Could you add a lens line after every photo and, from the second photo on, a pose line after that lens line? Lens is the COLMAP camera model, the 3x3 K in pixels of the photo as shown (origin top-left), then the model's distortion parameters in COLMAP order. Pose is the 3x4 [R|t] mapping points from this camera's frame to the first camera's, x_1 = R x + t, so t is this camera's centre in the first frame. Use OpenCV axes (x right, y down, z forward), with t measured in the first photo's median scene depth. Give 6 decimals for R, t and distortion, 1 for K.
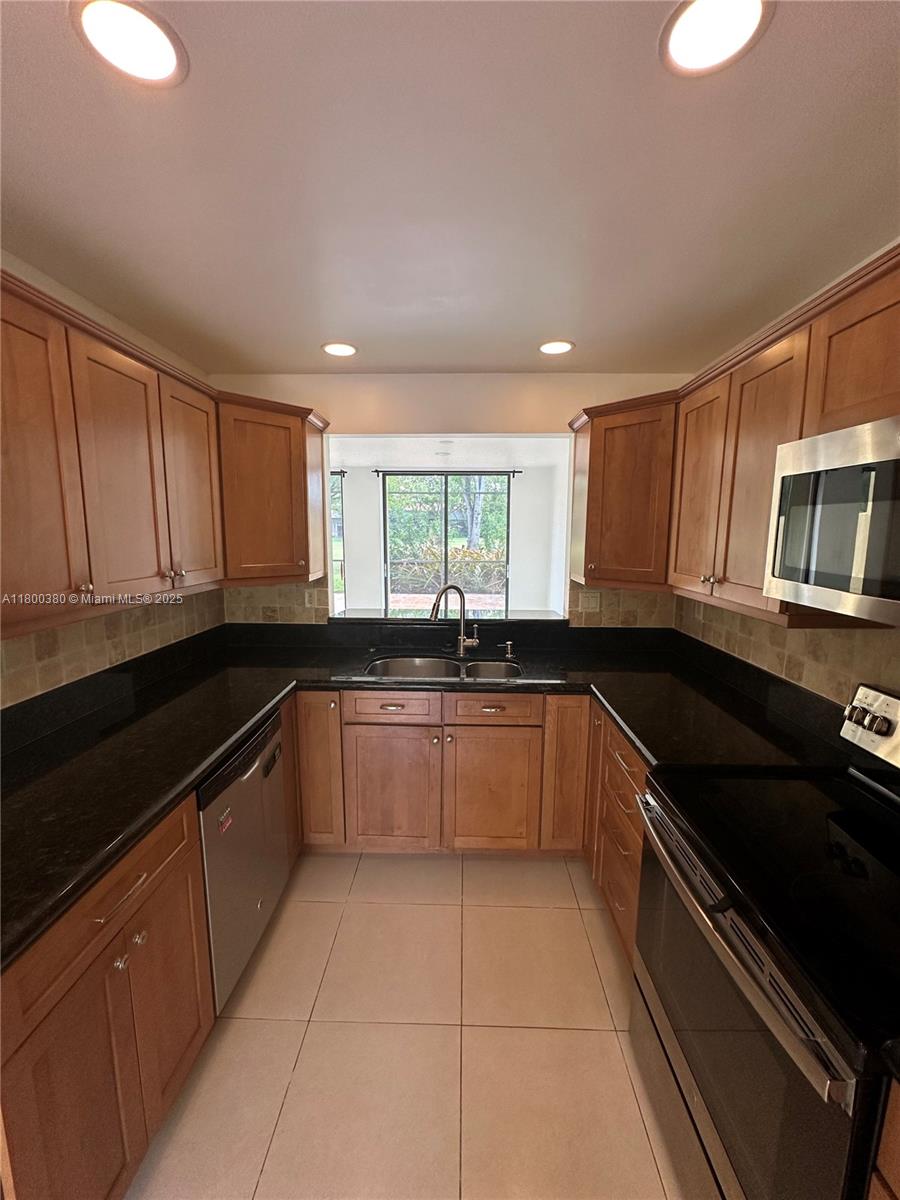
lens RADIAL K [[479.9, 0, 451.6], [0, 479.9, 599.3], [0, 0, 1]] dist [-0.005704, 0.001729]
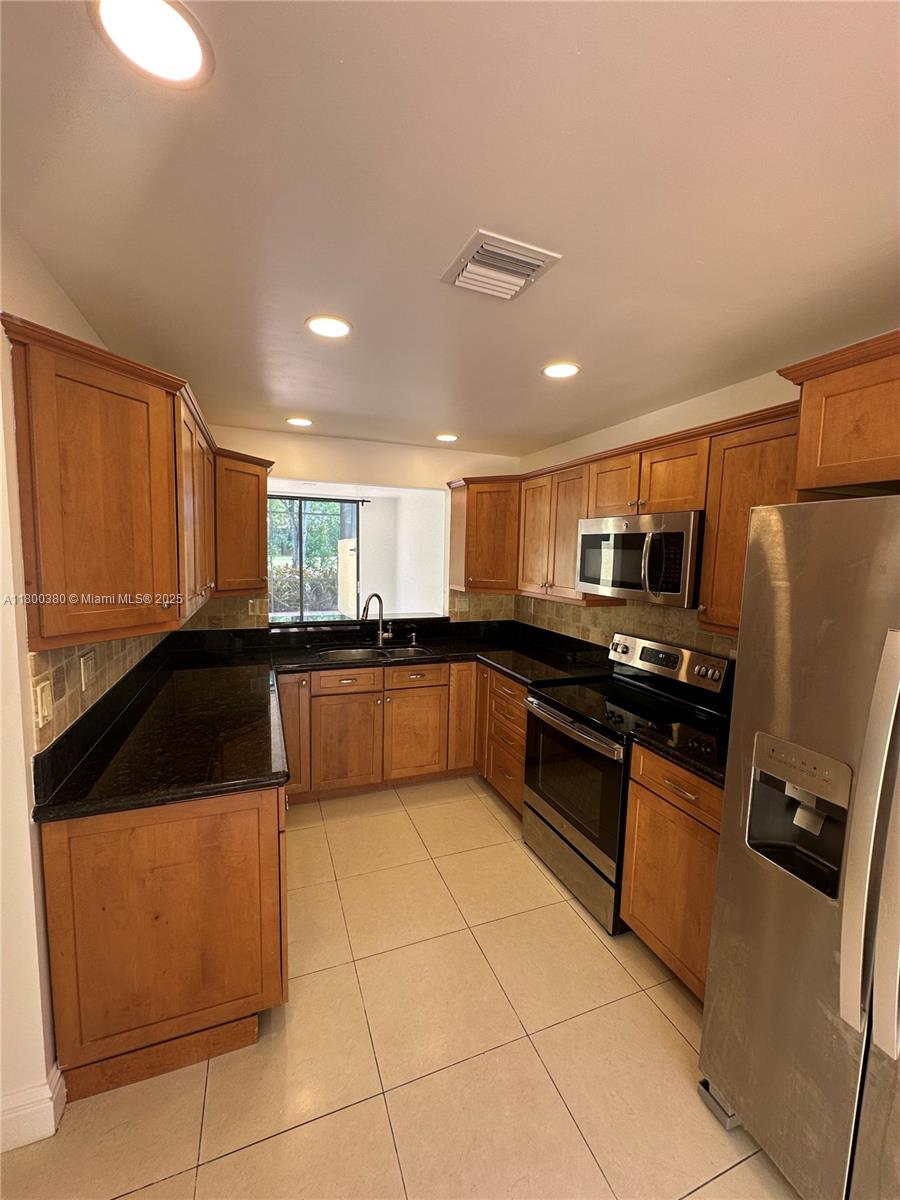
lens RADIAL K [[479.9, 0, 452.5], [0, 479.9, 597.0], [0, 0, 1]] dist [-0.005704, 0.001729]
pose [[0.920684, -0.021422, 0.389721, -0.321102], [0.038049, 0.998663, -0.034994, 0.035106], [-0.388450, 0.047047, 0.920268, -0.345327]]
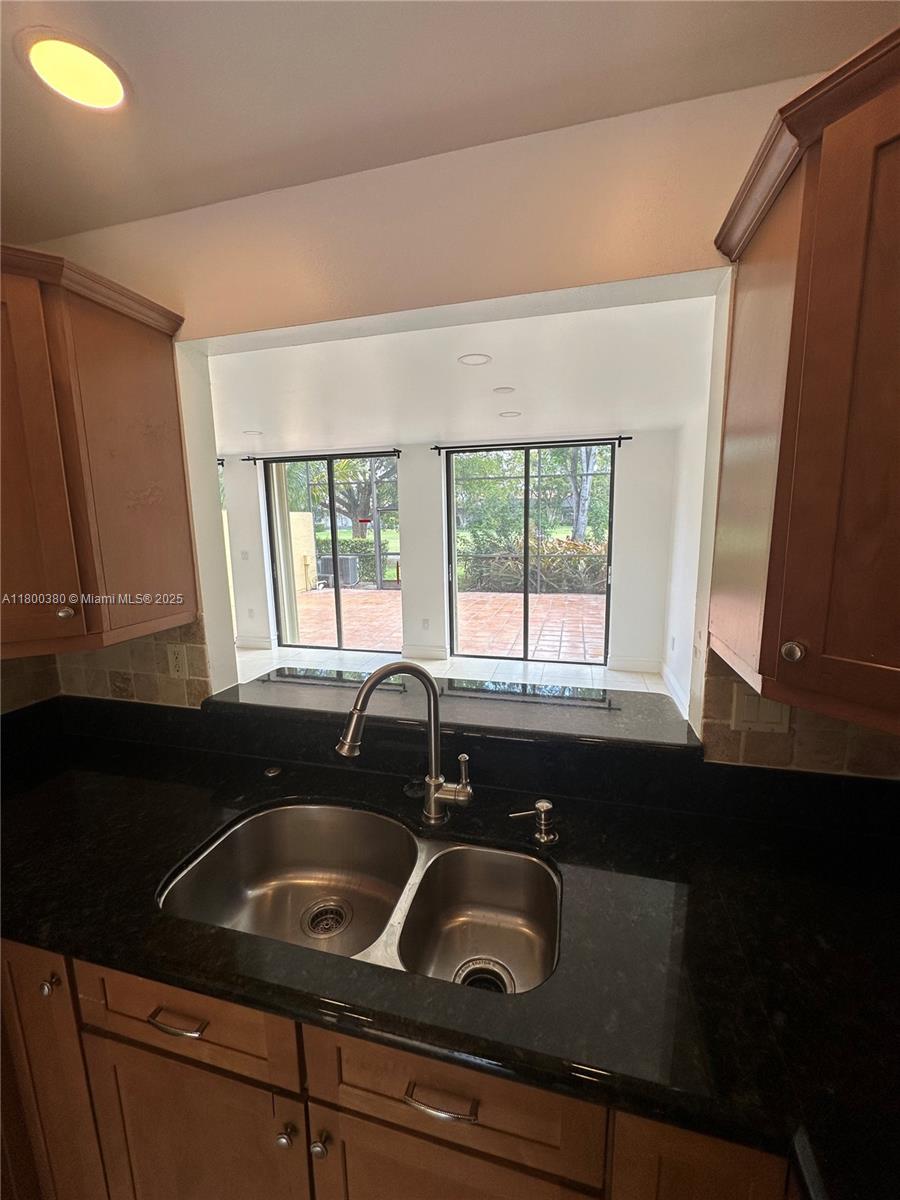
lens RADIAL K [[479.9, 0, 451.4], [0, 479.9, 600.3], [0, 0, 1]] dist [-0.005704, 0.001729]
pose [[0.972962, 0.017883, -0.230274, 0.134488], [-0.012206, 0.999586, 0.026055, -0.094243], [0.230644, -0.022539, 0.972777, 0.584788]]
